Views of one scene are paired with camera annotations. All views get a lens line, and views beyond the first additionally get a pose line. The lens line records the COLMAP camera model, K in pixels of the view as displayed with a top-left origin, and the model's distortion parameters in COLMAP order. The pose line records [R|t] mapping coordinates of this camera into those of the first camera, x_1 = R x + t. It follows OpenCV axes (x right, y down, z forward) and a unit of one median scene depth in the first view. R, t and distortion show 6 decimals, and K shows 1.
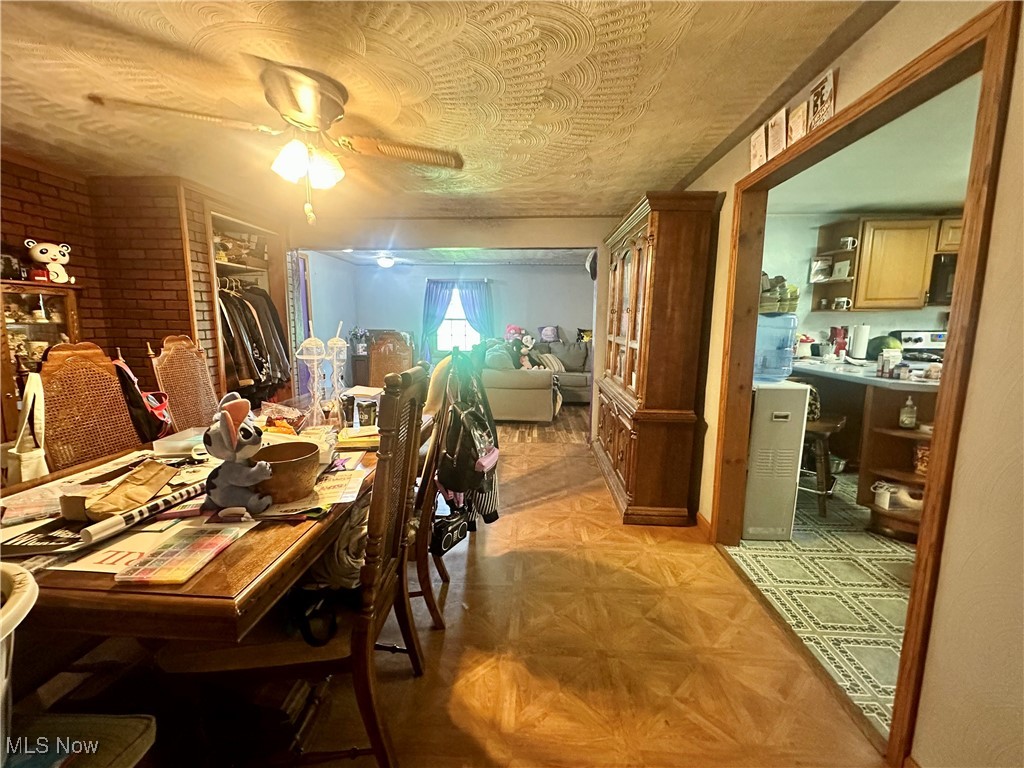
lens RADIAL K [[411.3, 0, 509.5], [0, 411.3, 382.0], [0, 0, 1]] dist [-0.000159, -0.000335]
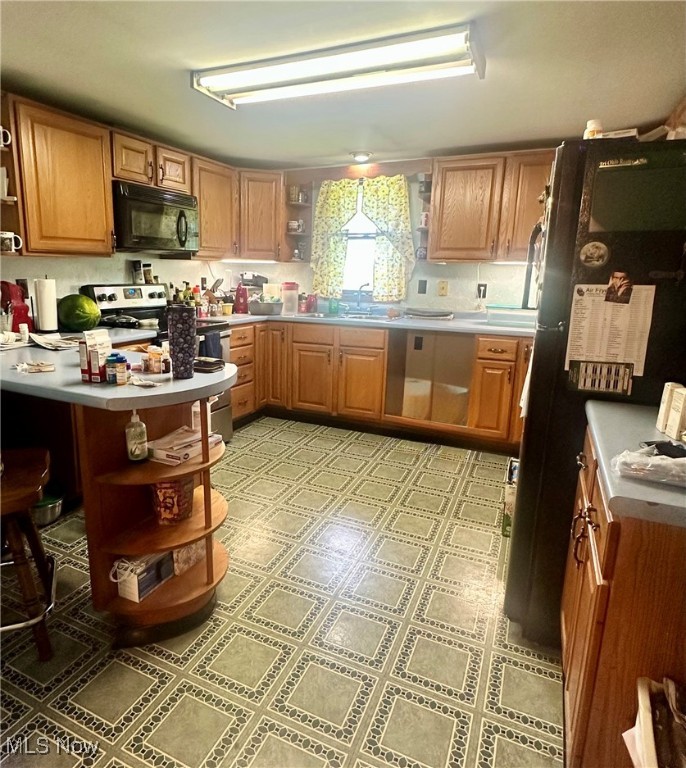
lens RADIAL K [[490.8, 0, 307.2], [0, 490.8, 369.8], [0, 0, 1]] dist [-0.011663, 0.000314]
pose [[0.375988, -0.179311, 0.909110, 0.309924], [0.108527, 0.982867, 0.148975, -0.070714], [-0.920247, 0.042650, 0.389006, 0.351323]]
